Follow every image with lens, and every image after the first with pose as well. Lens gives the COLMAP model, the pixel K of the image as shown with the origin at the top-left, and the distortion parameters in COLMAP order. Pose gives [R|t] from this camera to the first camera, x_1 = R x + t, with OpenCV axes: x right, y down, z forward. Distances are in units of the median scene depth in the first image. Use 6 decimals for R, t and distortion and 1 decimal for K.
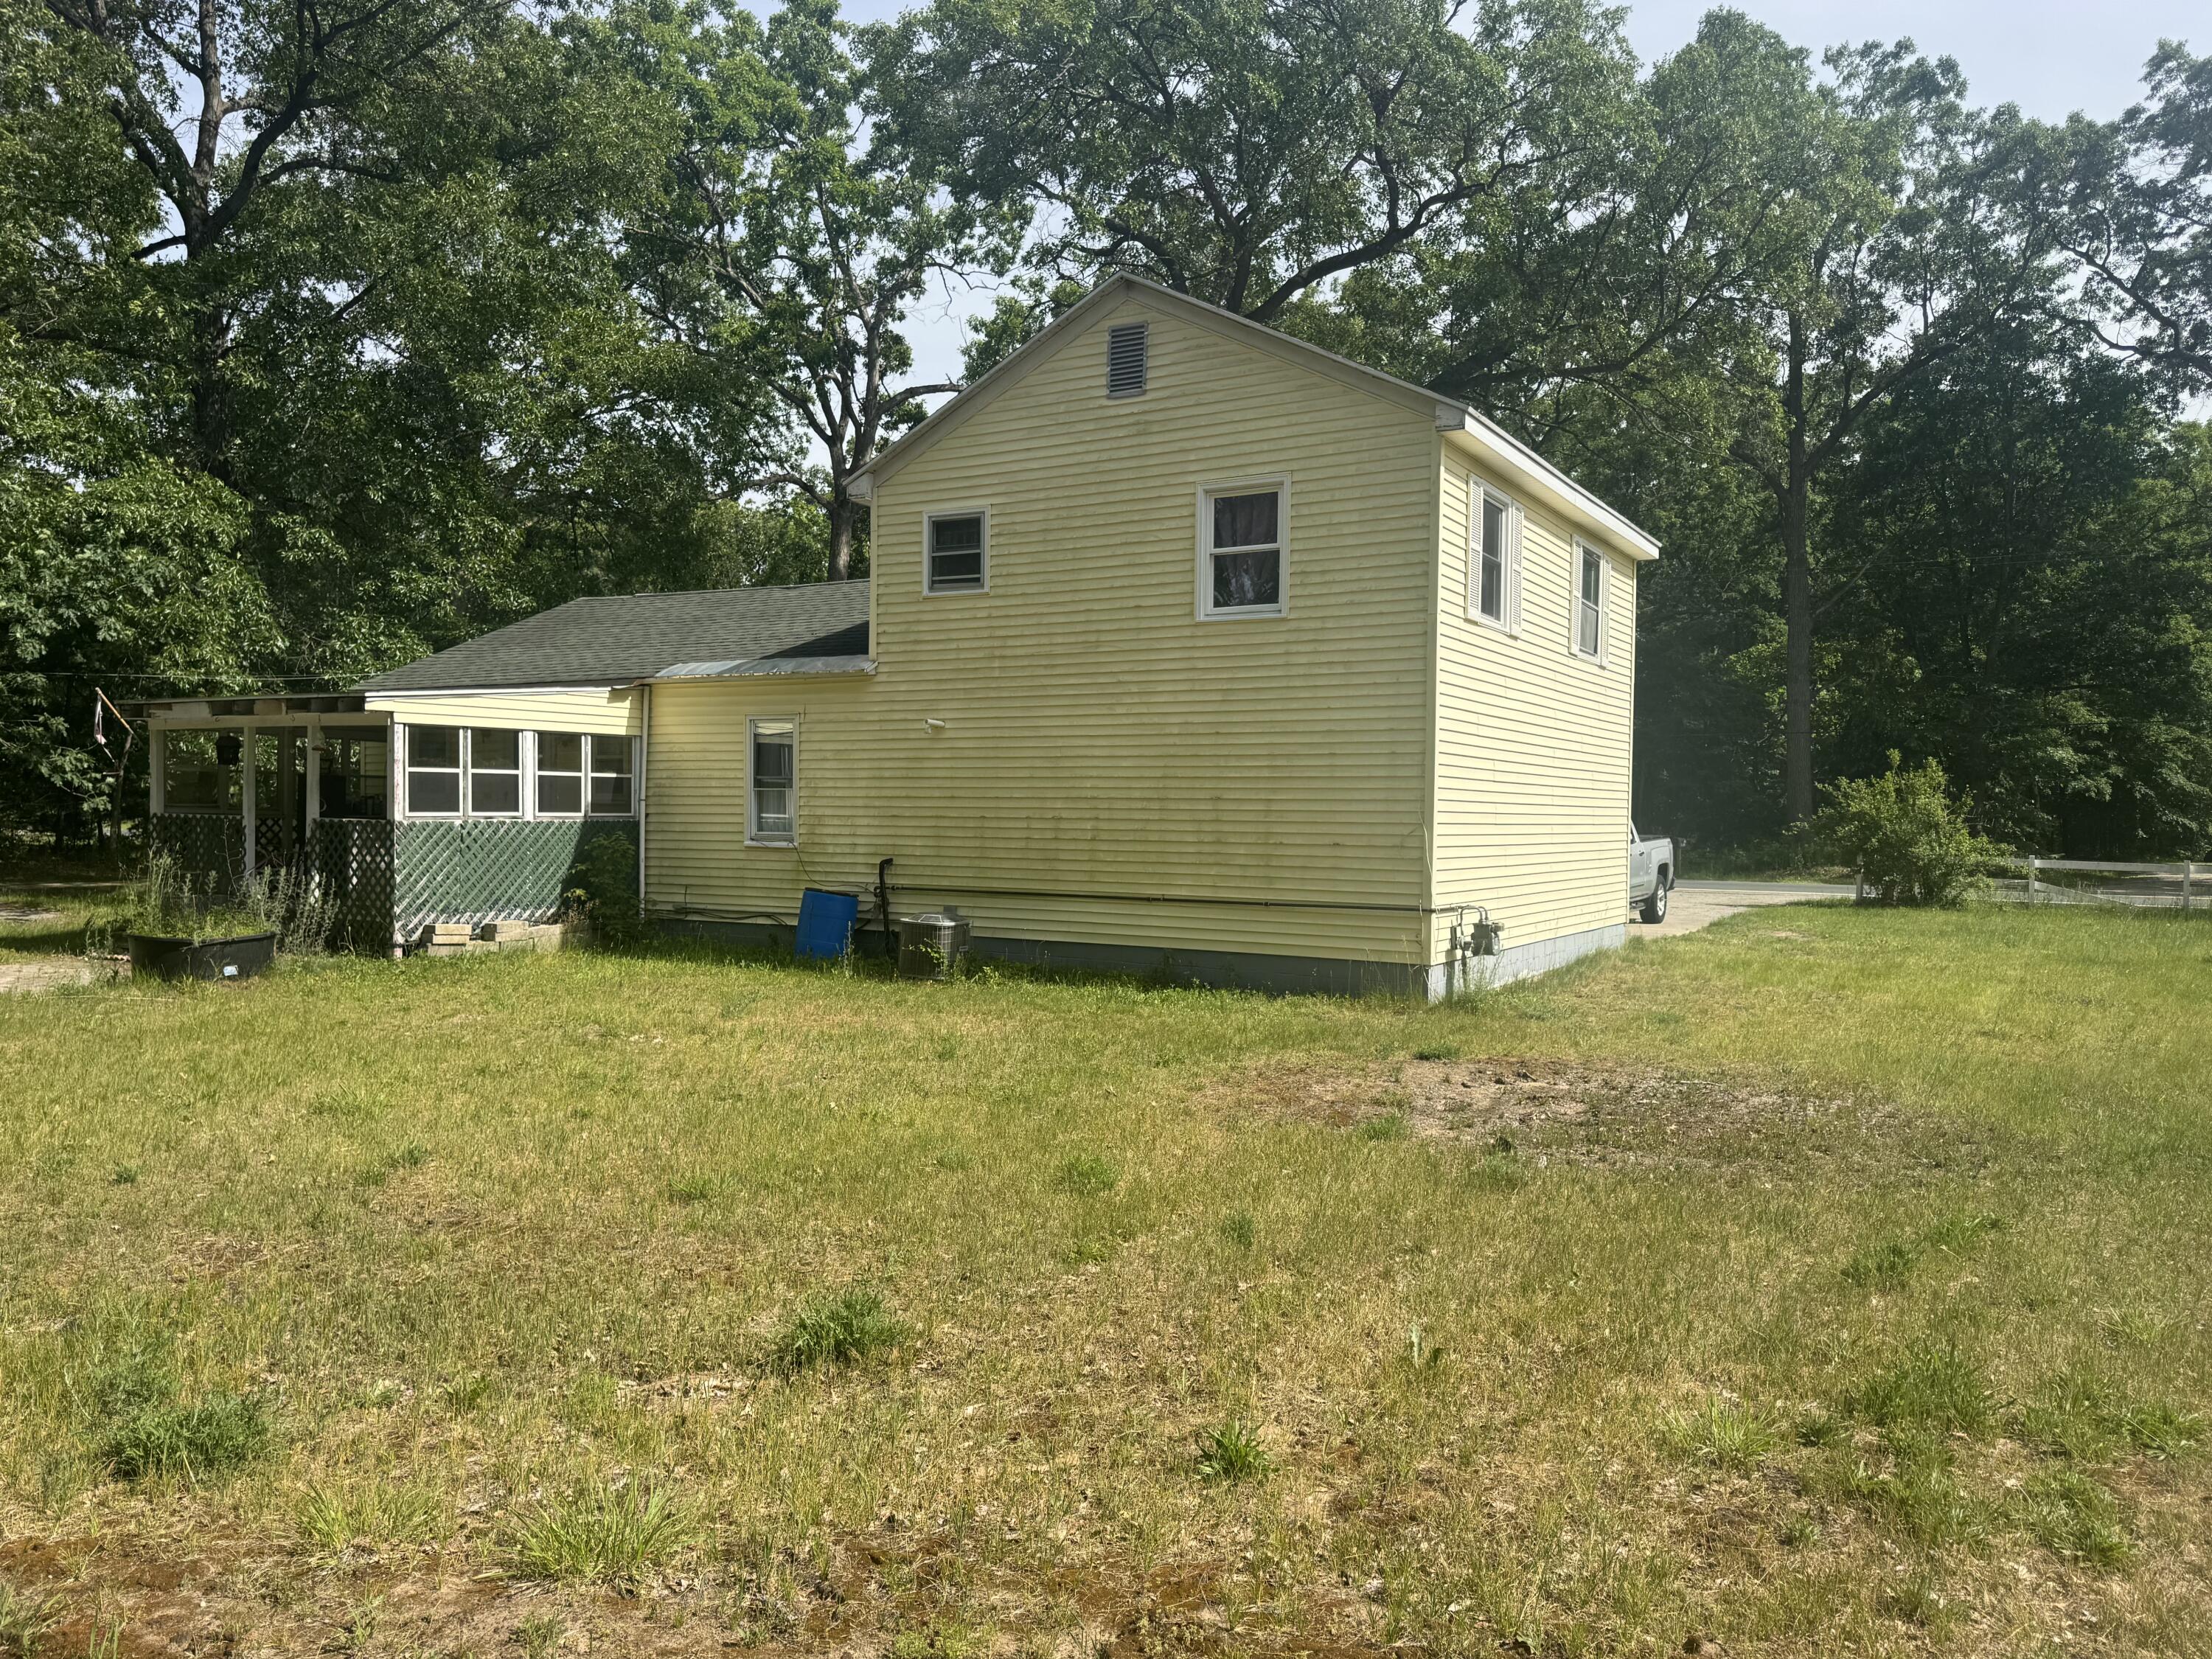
lens RADIAL K [[1568.6, 0, 1105.3], [0, 1568.6, 838.6], [0, 0, 1]] dist [0.078325, -0.100899]
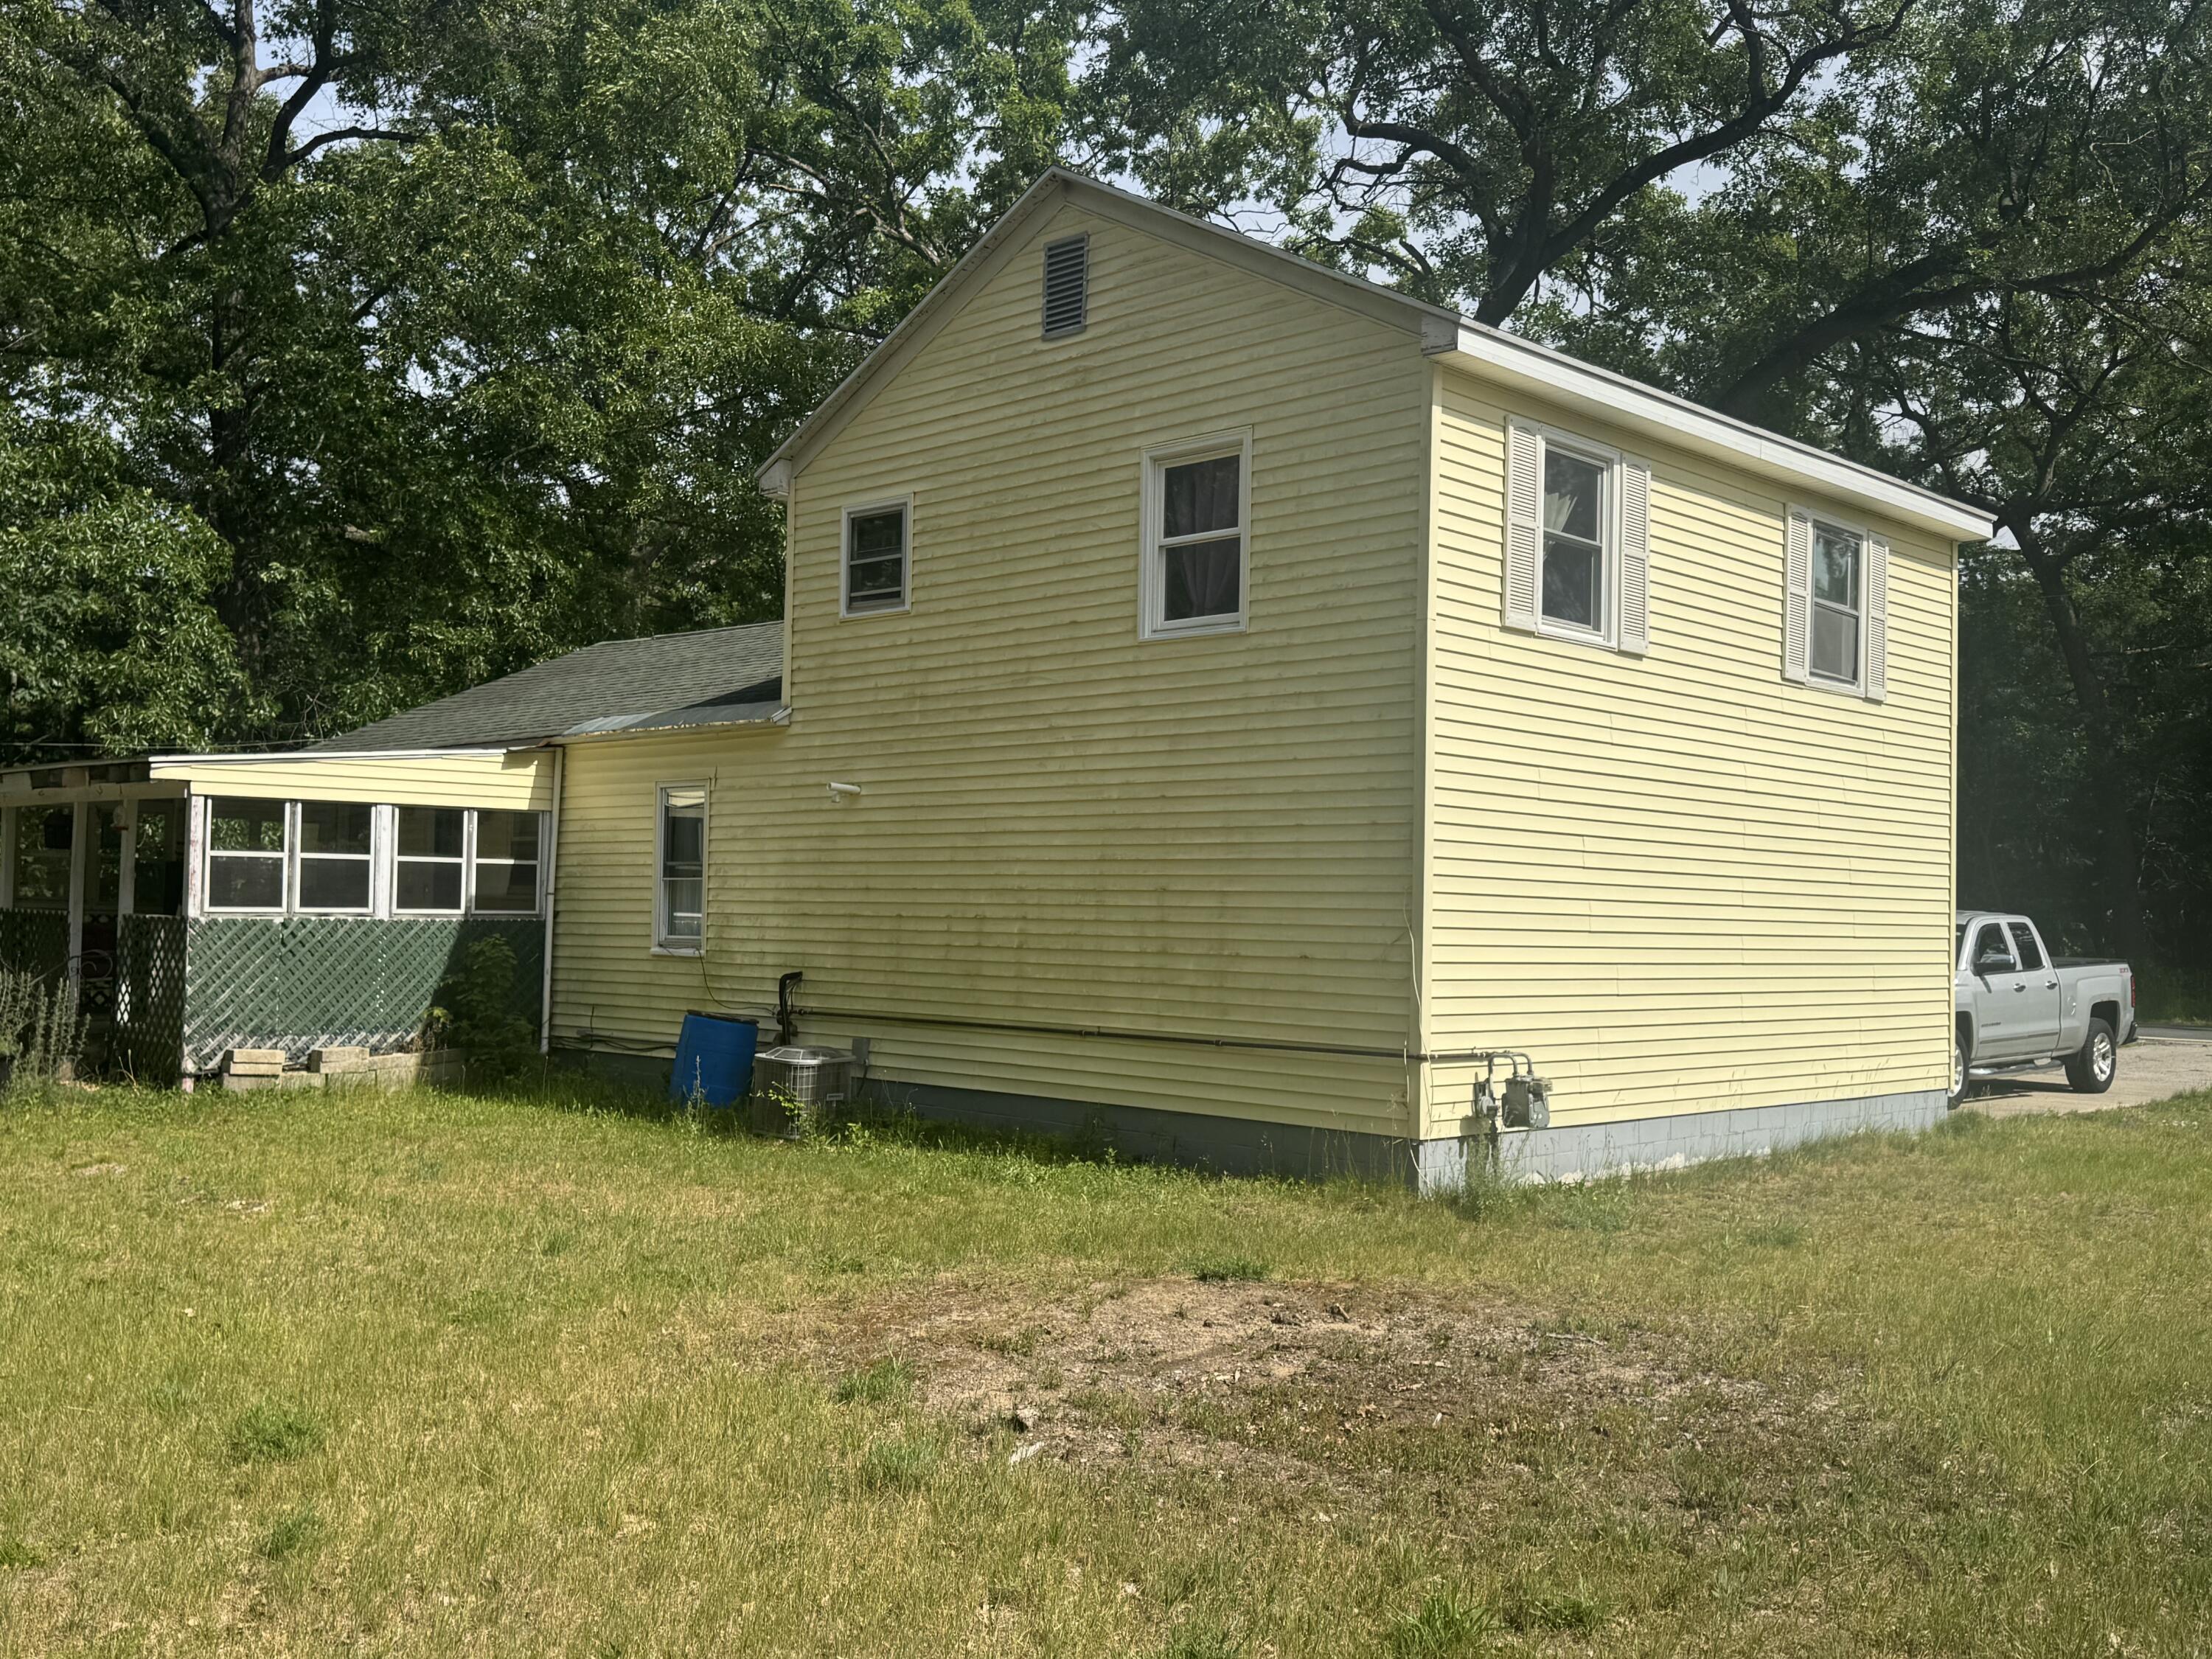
lens RADIAL K [[2062.1, 0, 1102.5], [0, 2062.1, 833.0], [0, 0, 1]] dist [0.063764, 0.000000]
pose [[0.971096, -0.003172, -0.238667, 0.245886], [-0.011325, 0.998173, -0.059343, 0.003487], [0.238419, 0.060330, 0.969287, 0.092399]]
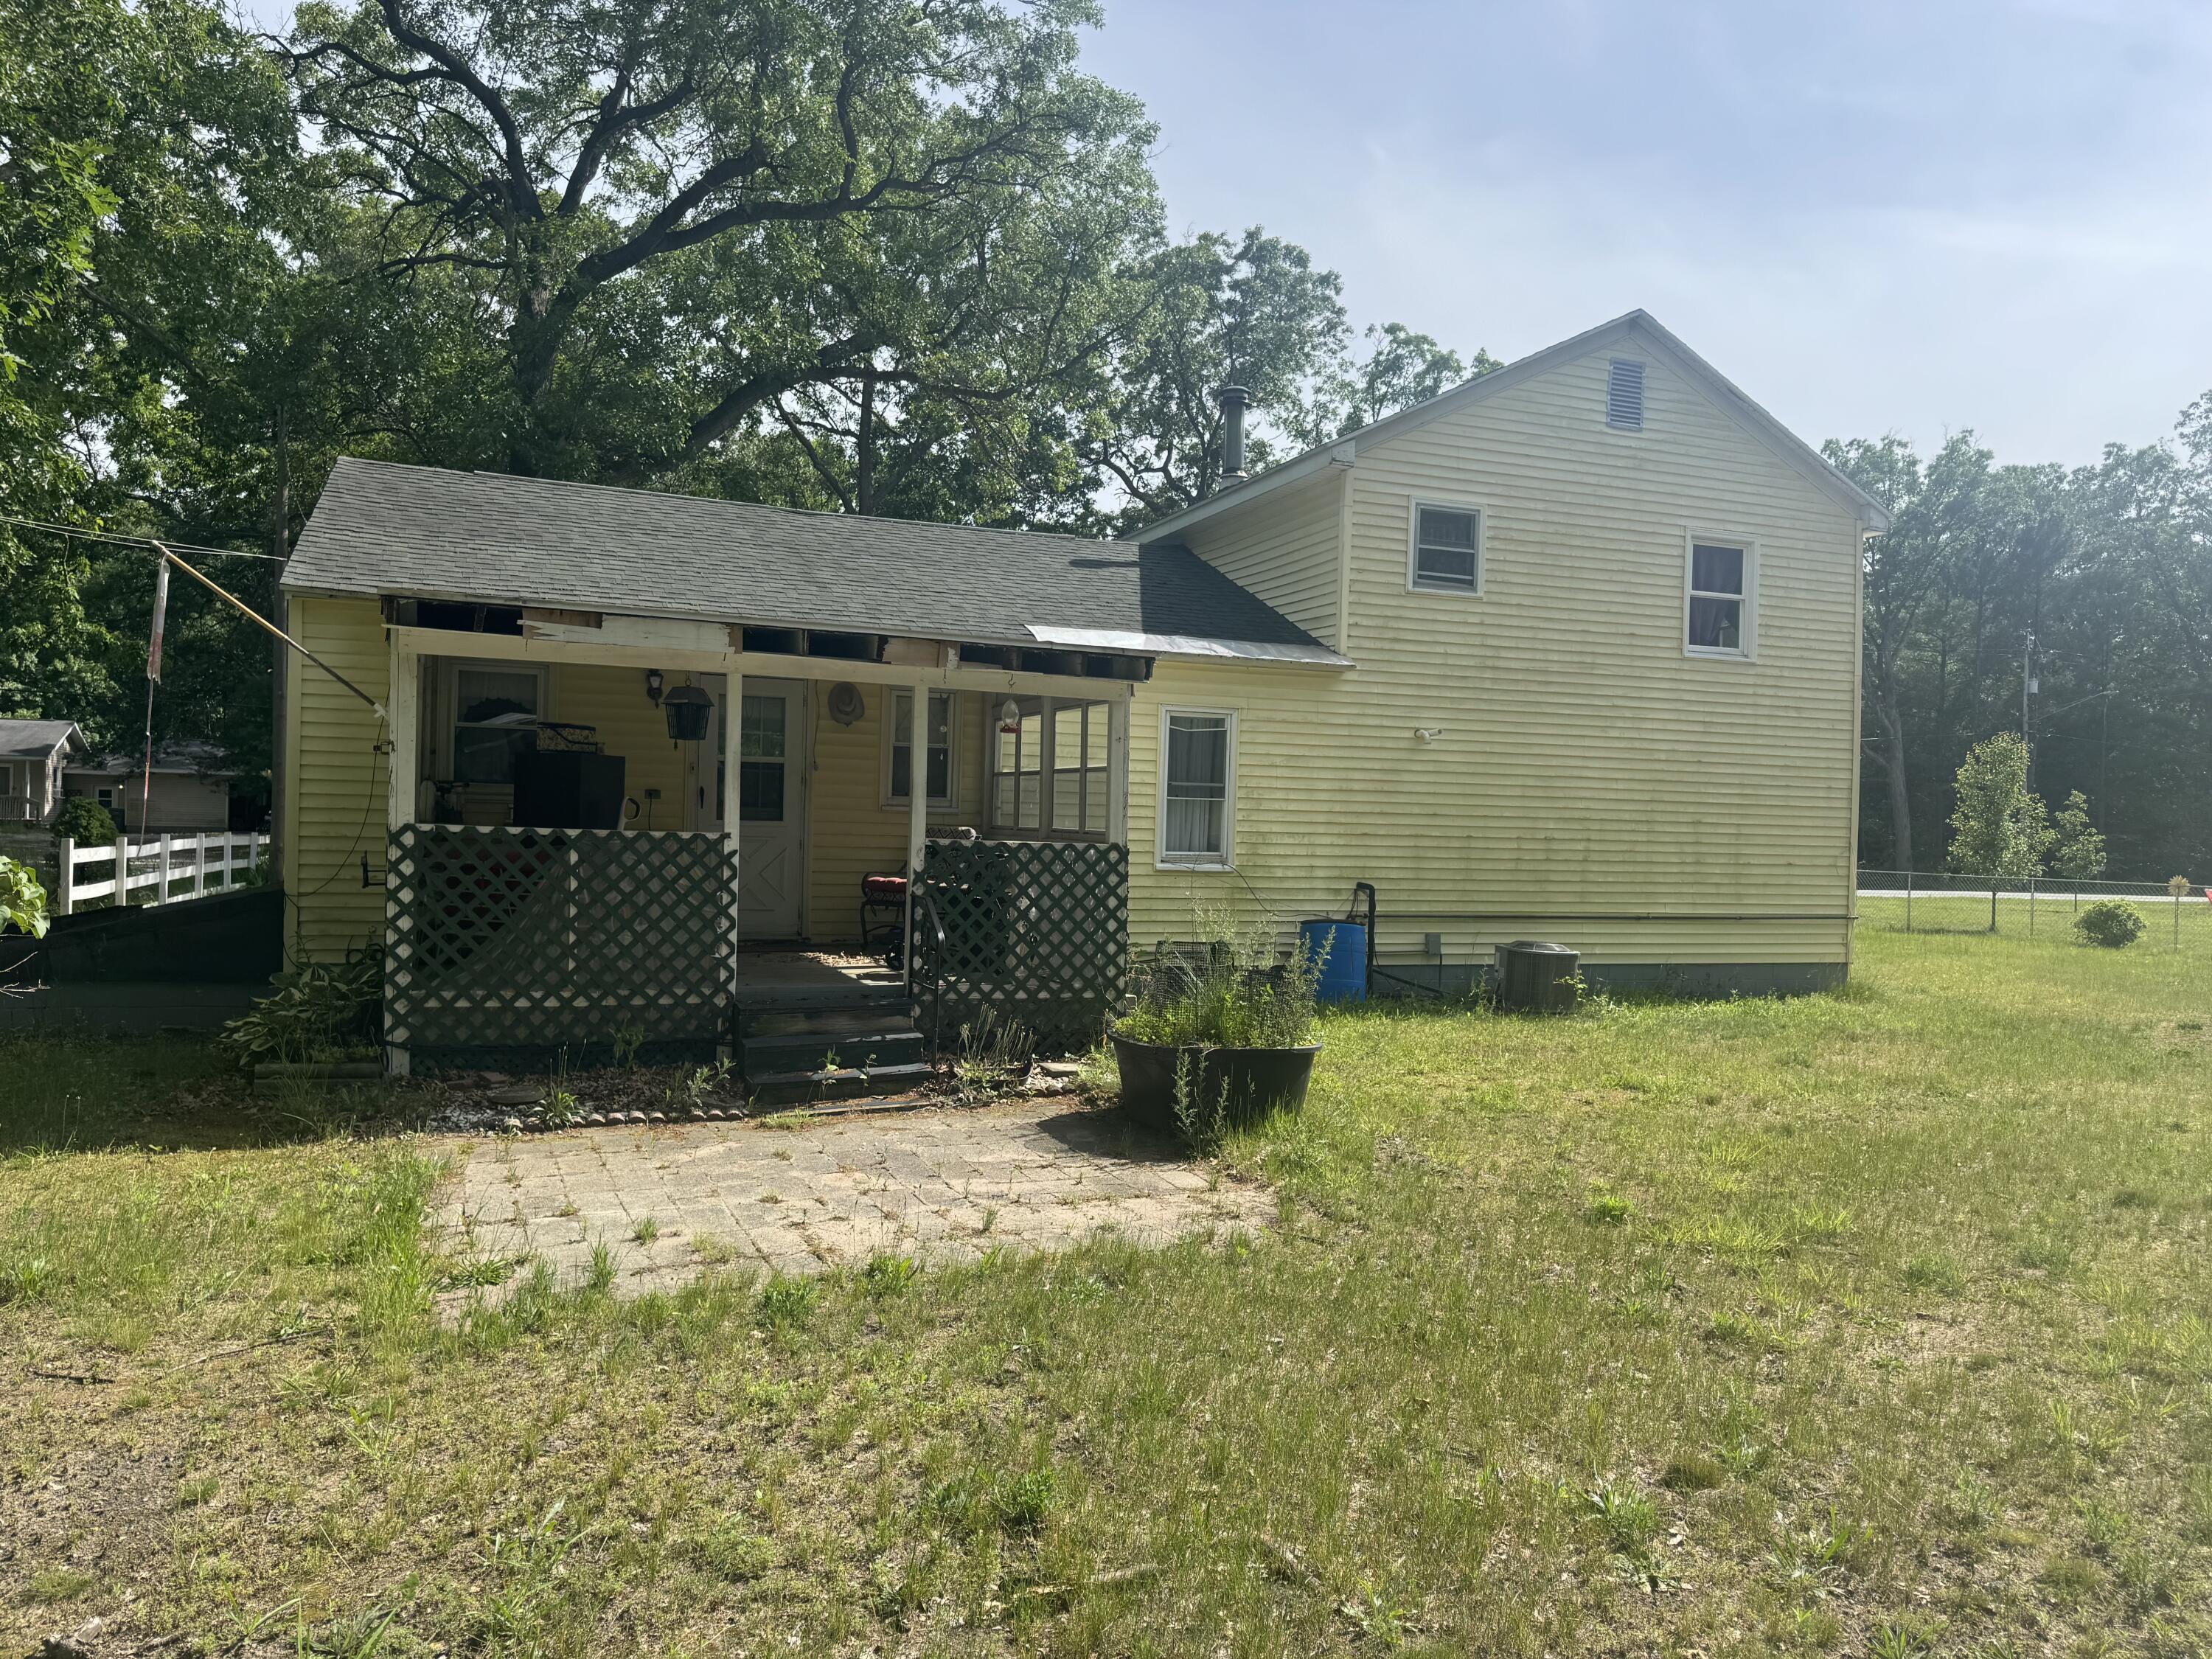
lens RADIAL K [[1568.6, 0, 1104.4], [0, 1568.6, 828.0], [0, 0, 1]] dist [0.078325, -0.100899]
pose [[0.619299, 0.001357, 0.785154, -0.962311], [-0.007057, 0.999968, 0.003838, -0.021353], [-0.785124, -0.007917, 0.619288, 0.598332]]
